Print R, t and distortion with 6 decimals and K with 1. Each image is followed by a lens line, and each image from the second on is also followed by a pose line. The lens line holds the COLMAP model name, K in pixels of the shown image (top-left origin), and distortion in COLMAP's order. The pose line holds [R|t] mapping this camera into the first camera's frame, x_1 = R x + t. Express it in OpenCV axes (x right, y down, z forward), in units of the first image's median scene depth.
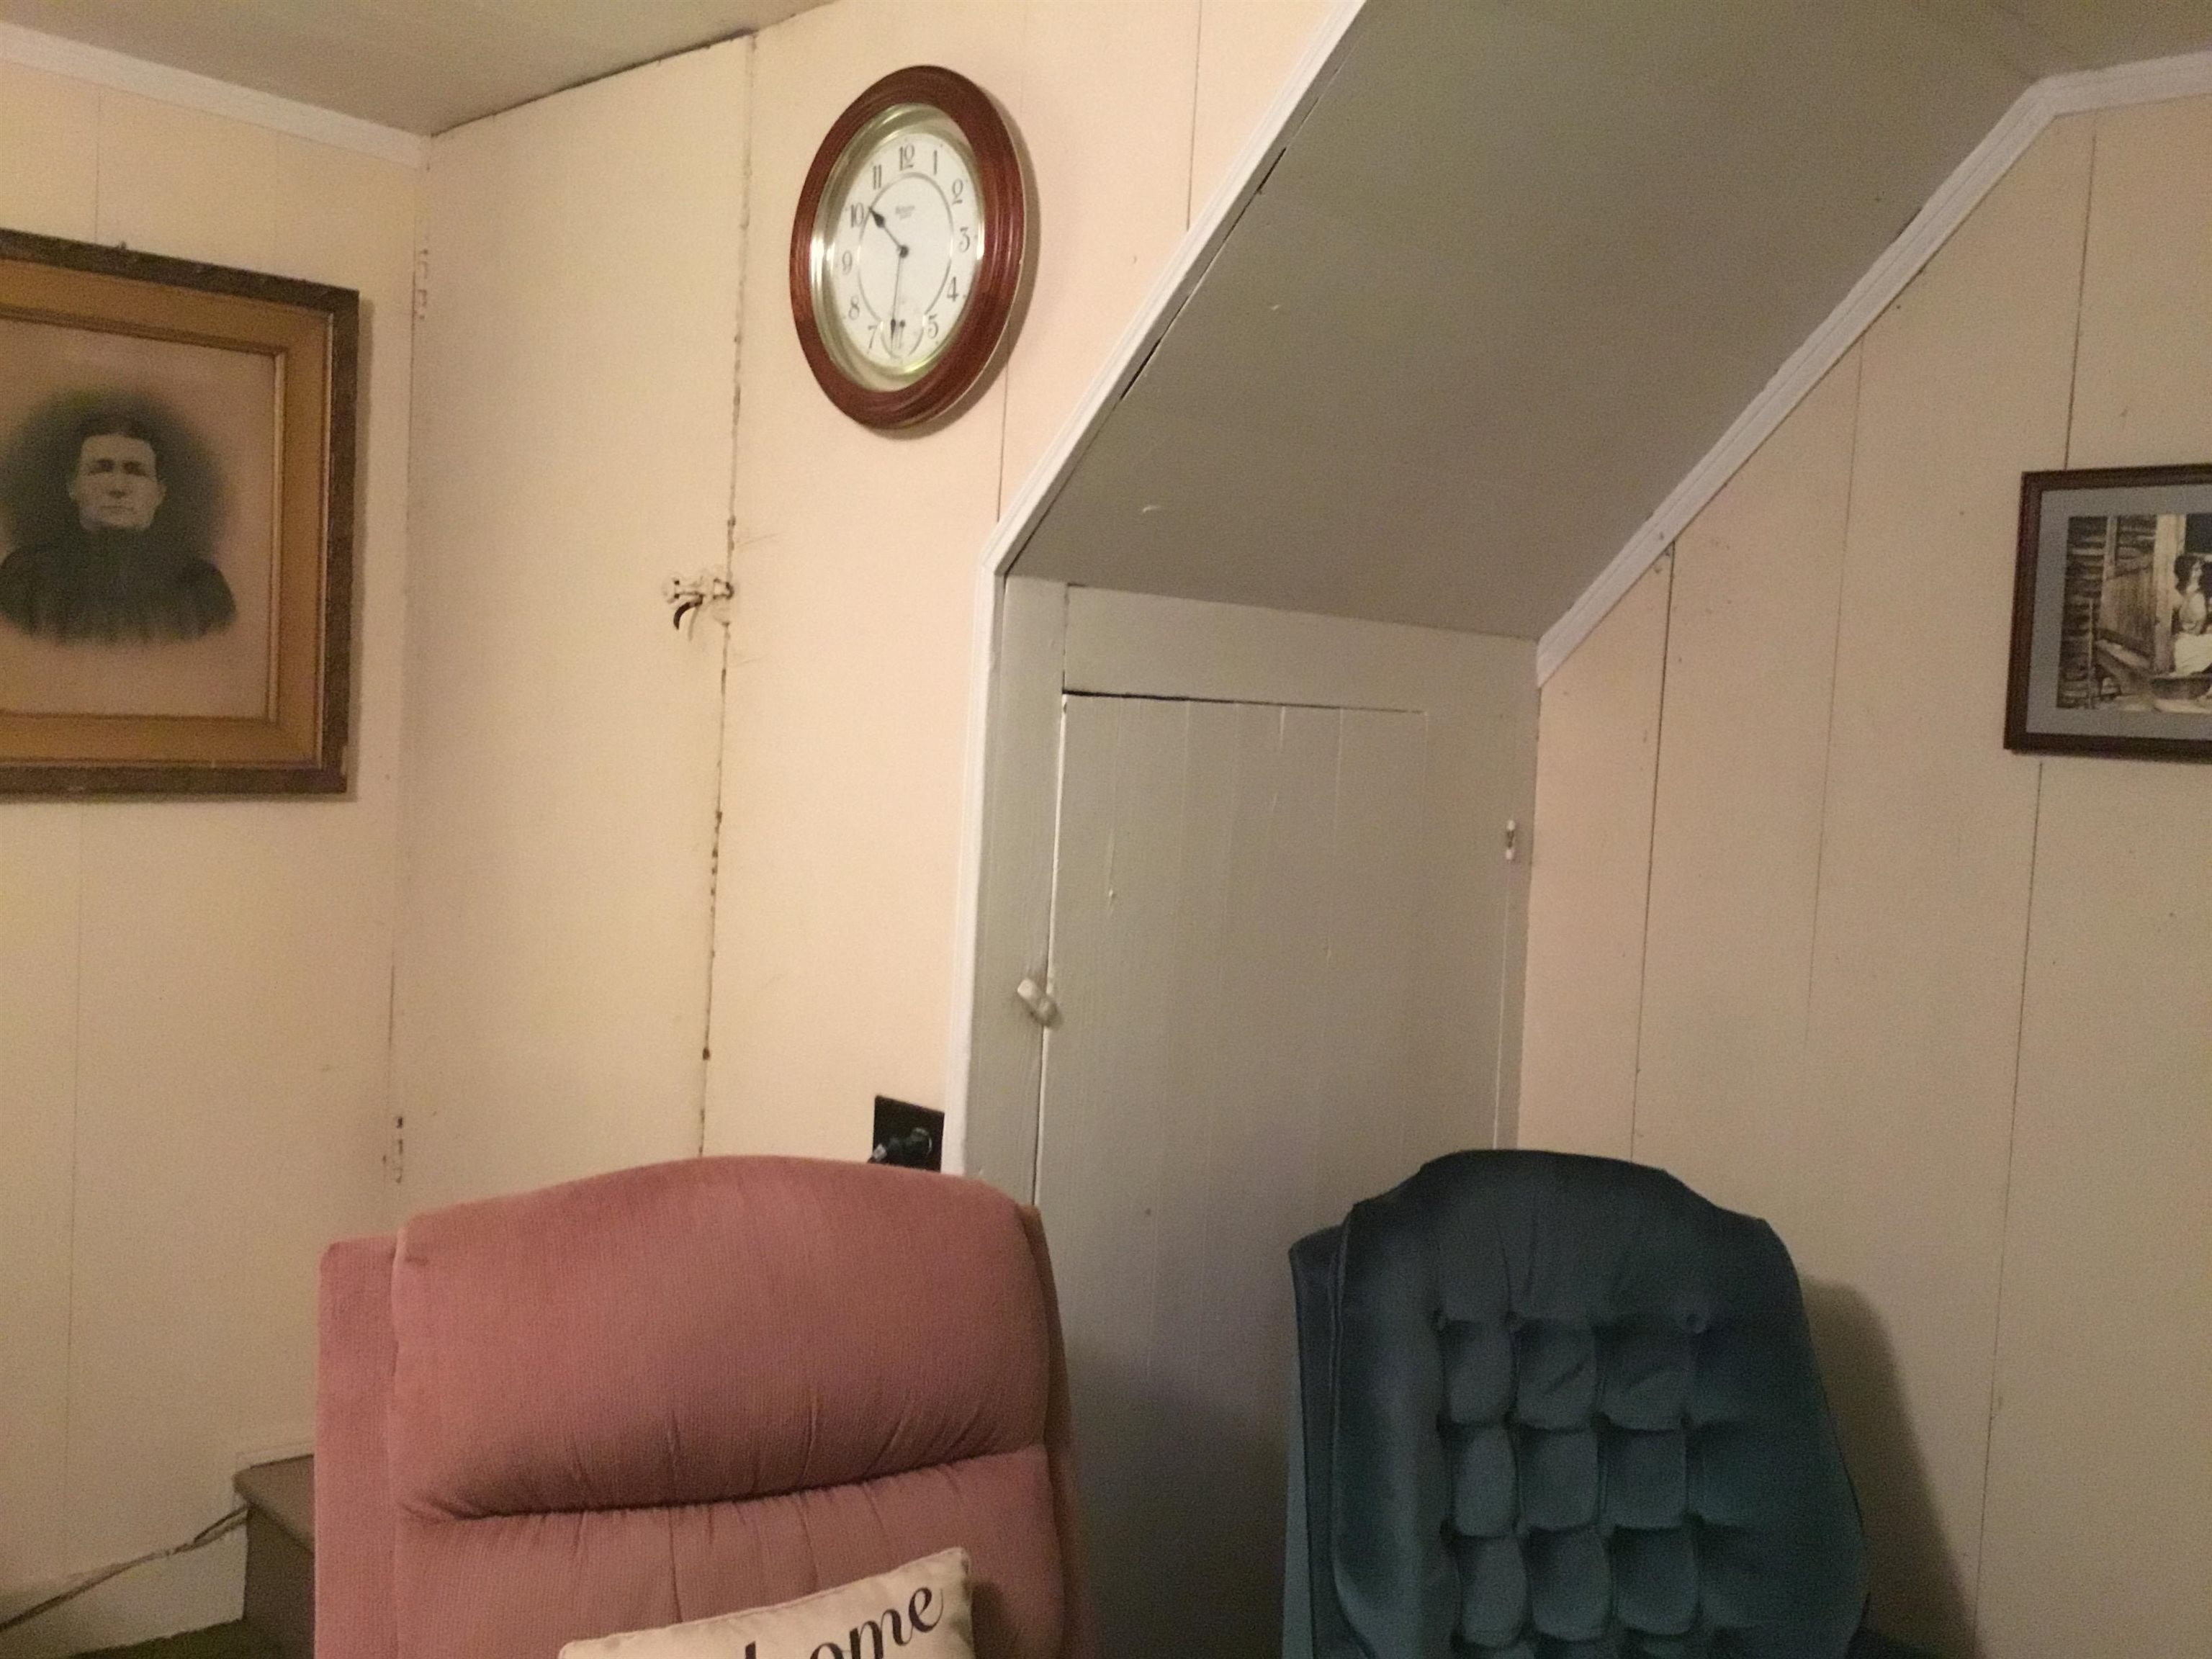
lens RADIAL K [[2031.7, 0, 1112.4], [0, 2031.7, 821.4], [0, 0, 1]] dist [0.111568, -0.226344]
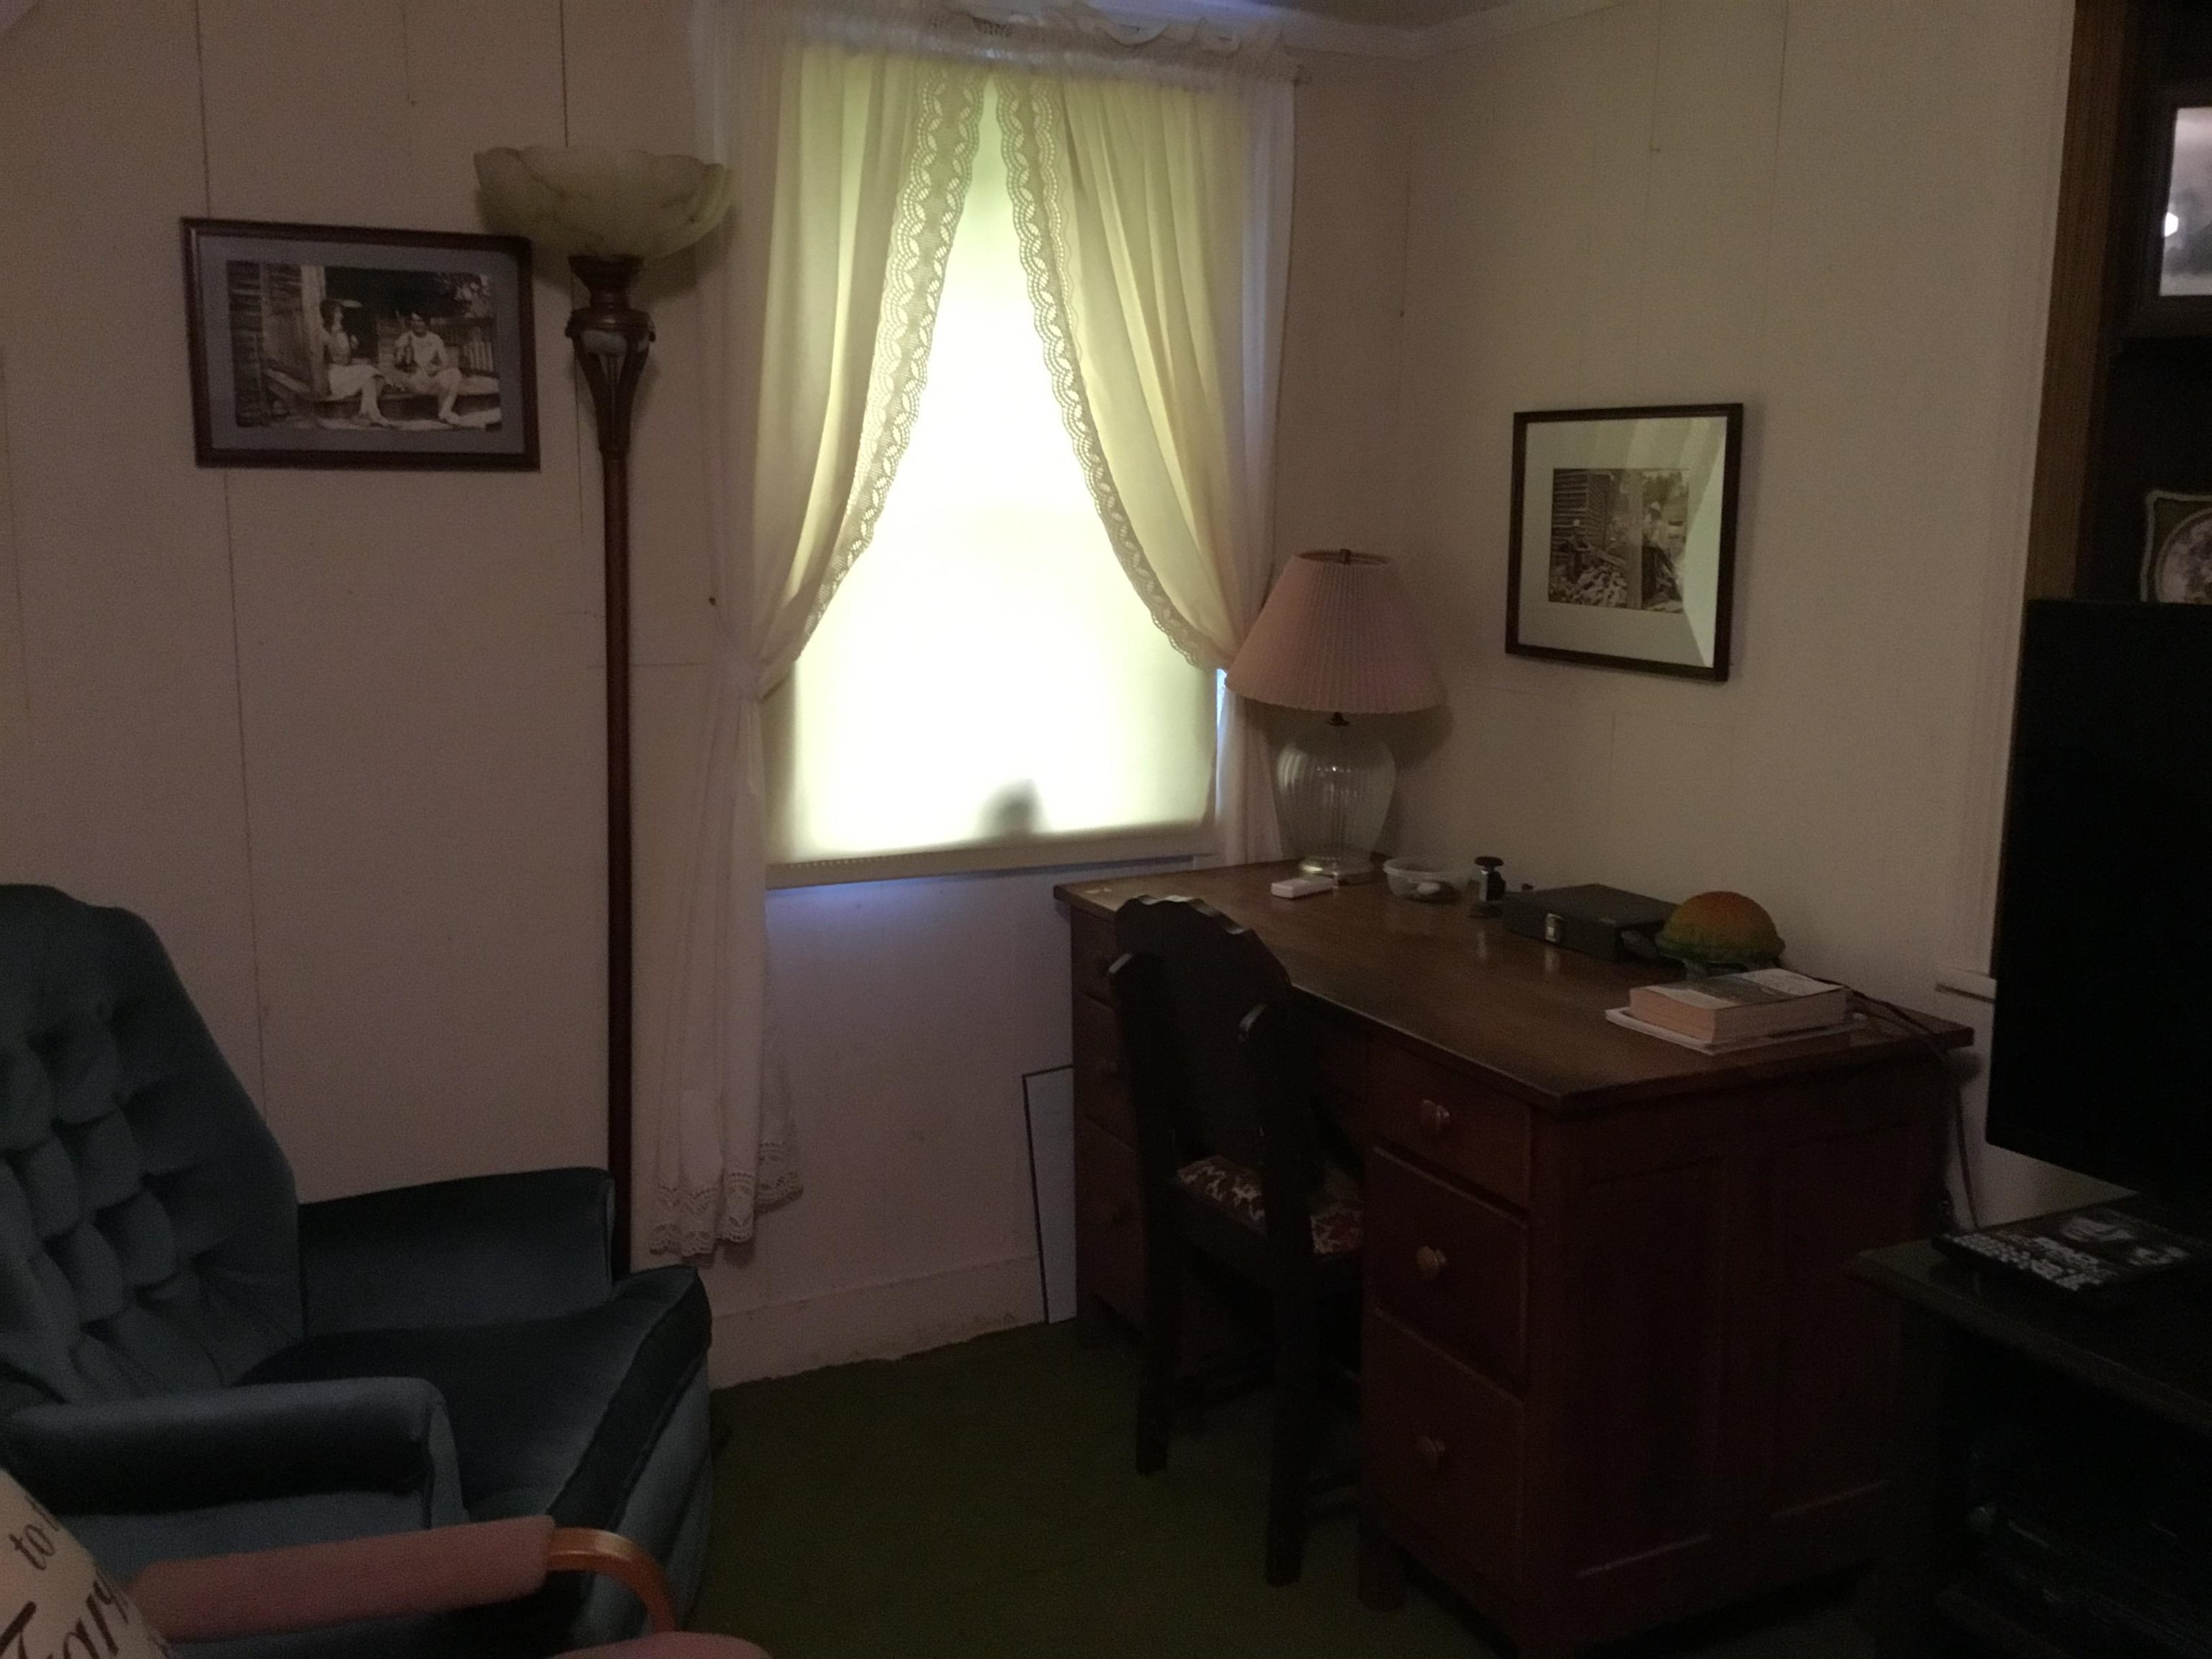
lens RADIAL K [[1990.2, 0, 1093.6], [0, 1990.2, 822.4], [0, 0, 1]] dist [0.113958, -0.203026]
pose [[0.312581, -0.202542, 0.928046, -0.522557], [0.063814, 0.979273, 0.192228, -0.024793], [-0.947745, -0.000864, 0.319028, 0.167222]]
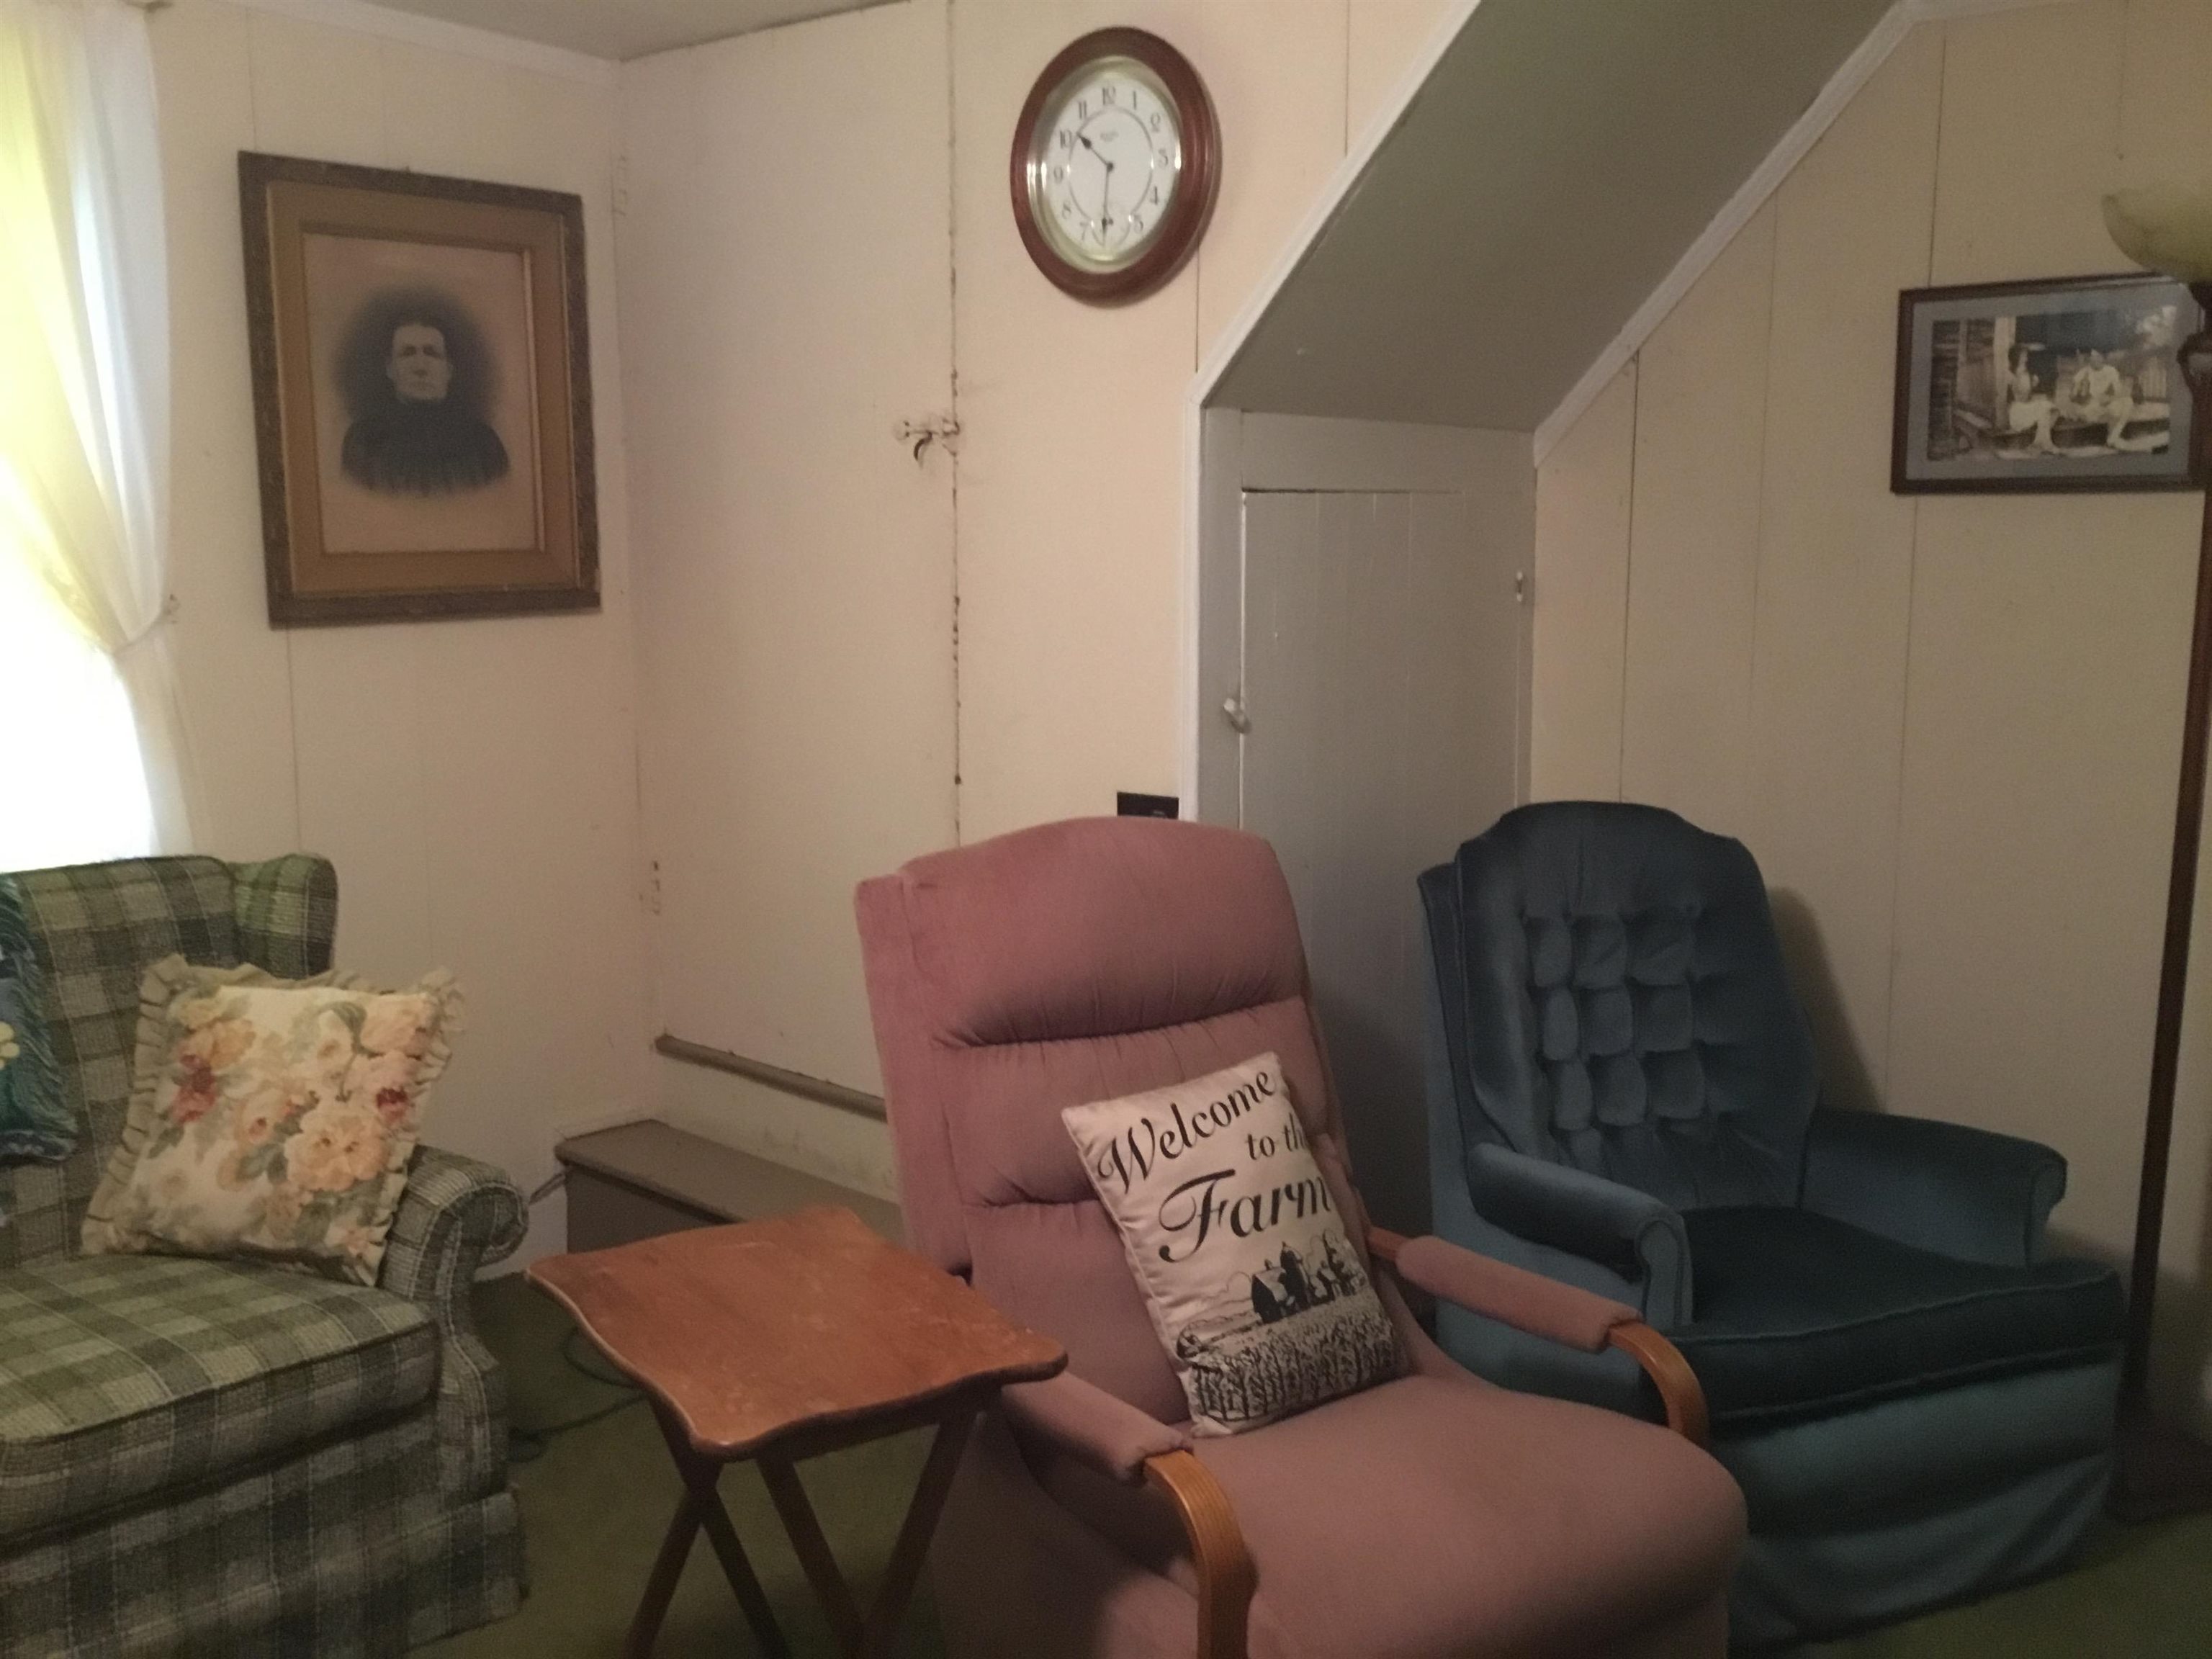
lens RADIAL K [[2031.7, 0, 1112.4], [0, 2031.7, 821.4], [0, 0, 1]] dist [0.111568, -0.226344]
pose [[0.993630, -0.069945, 0.088355, -0.239310], [0.061419, 0.993505, 0.095788, 0.021233], [-0.094481, -0.089751, 0.991473, -0.367693]]
